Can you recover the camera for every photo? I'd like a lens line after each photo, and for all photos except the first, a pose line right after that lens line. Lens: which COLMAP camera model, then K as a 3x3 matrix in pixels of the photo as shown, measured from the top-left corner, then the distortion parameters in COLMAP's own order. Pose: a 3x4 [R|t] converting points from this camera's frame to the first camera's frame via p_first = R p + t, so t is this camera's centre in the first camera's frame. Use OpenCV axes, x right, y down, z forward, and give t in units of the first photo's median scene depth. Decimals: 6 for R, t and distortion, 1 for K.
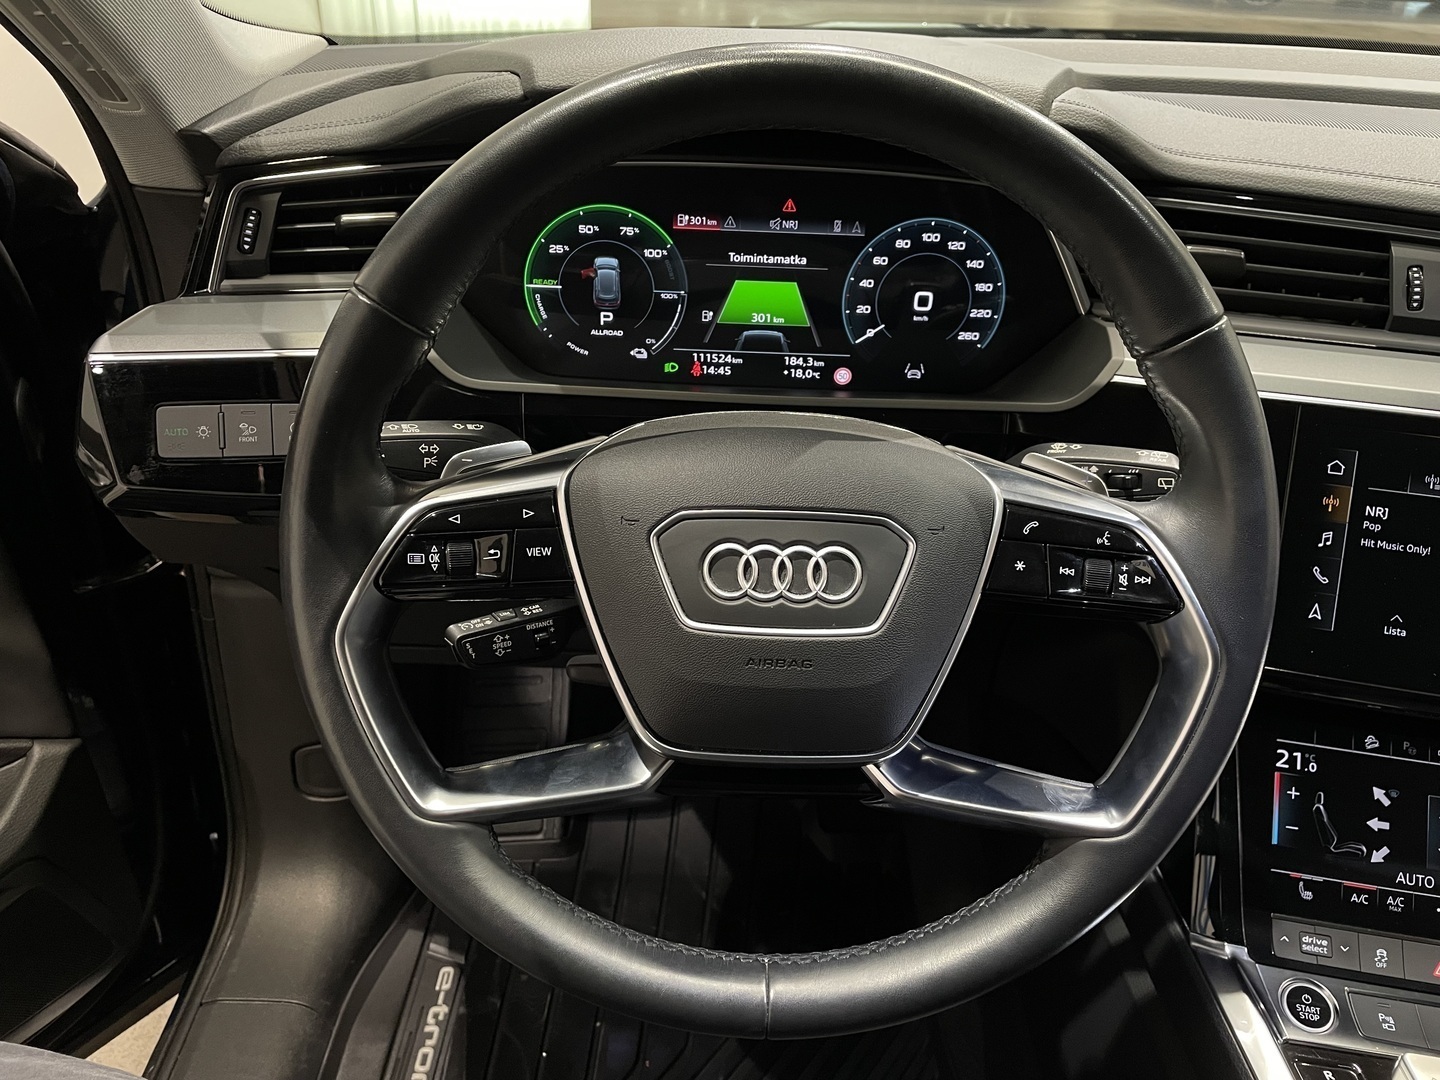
lens RADIAL K [[1131.7, 0, 720.0], [0, 1131.7, 540.0], [0, 0, 1]] dist [0.083226, -0.145778]
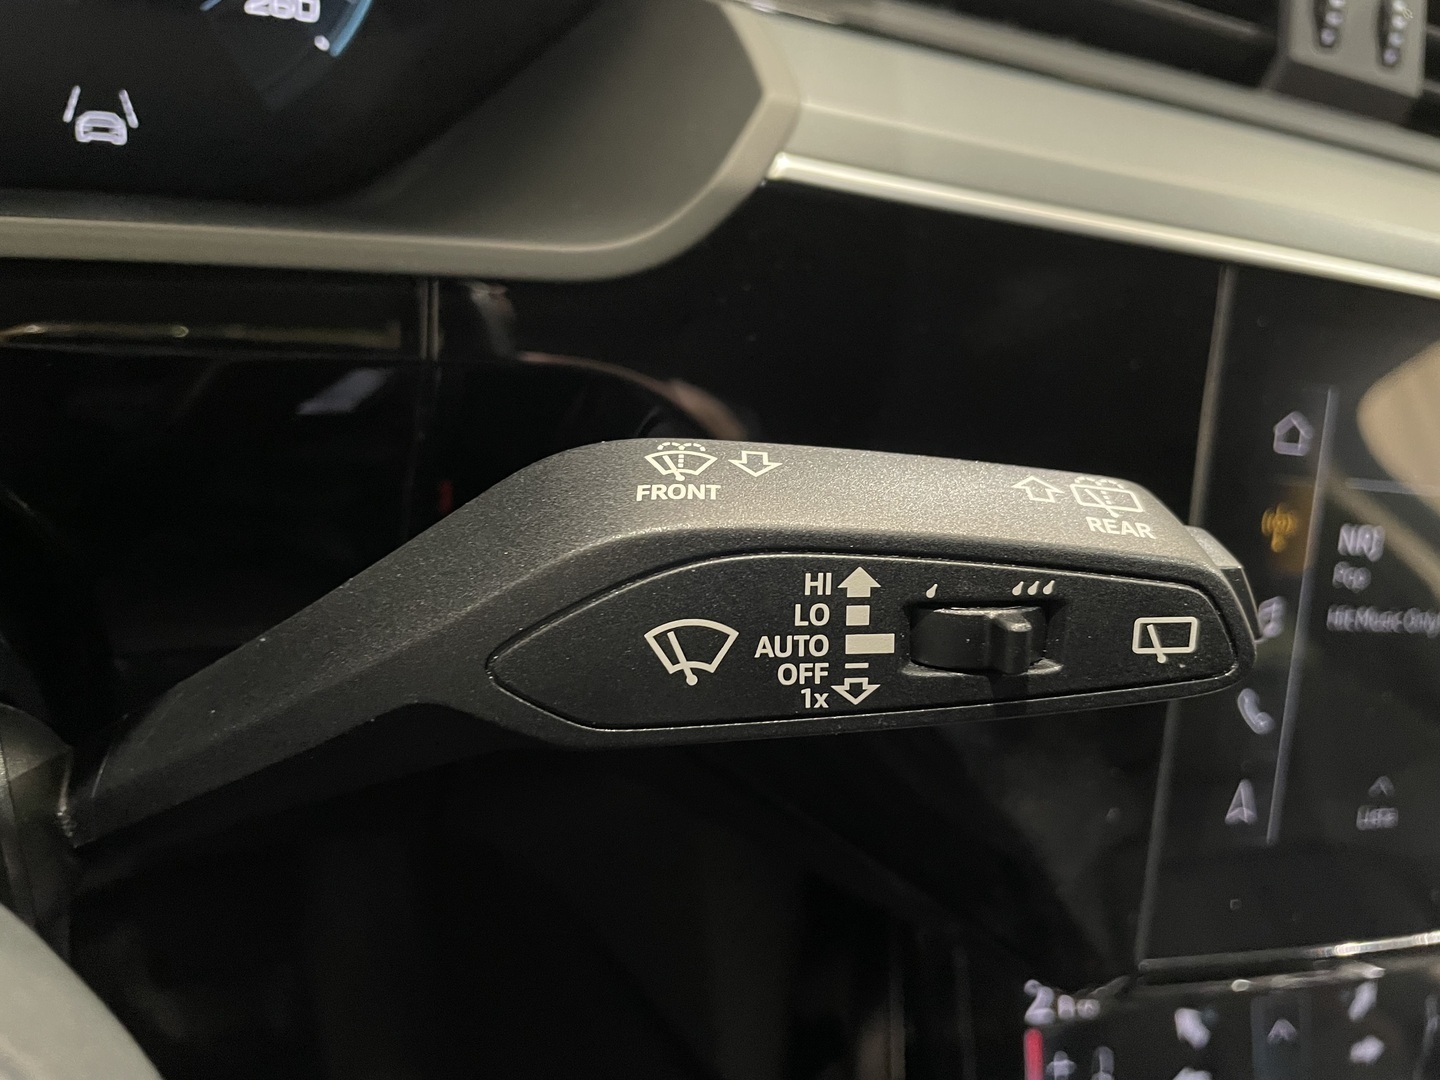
lens RADIAL K [[1131.7, 0, 720.0], [0, 1131.7, 540.0], [0, 0, 1]] dist [0.083226, -0.145778]
pose [[0.884575, -0.096845, 0.456232, 0.177071], [0.031134, 0.988284, 0.149419, -0.085540], [-0.465357, -0.117968, 0.877226, 0.698071]]
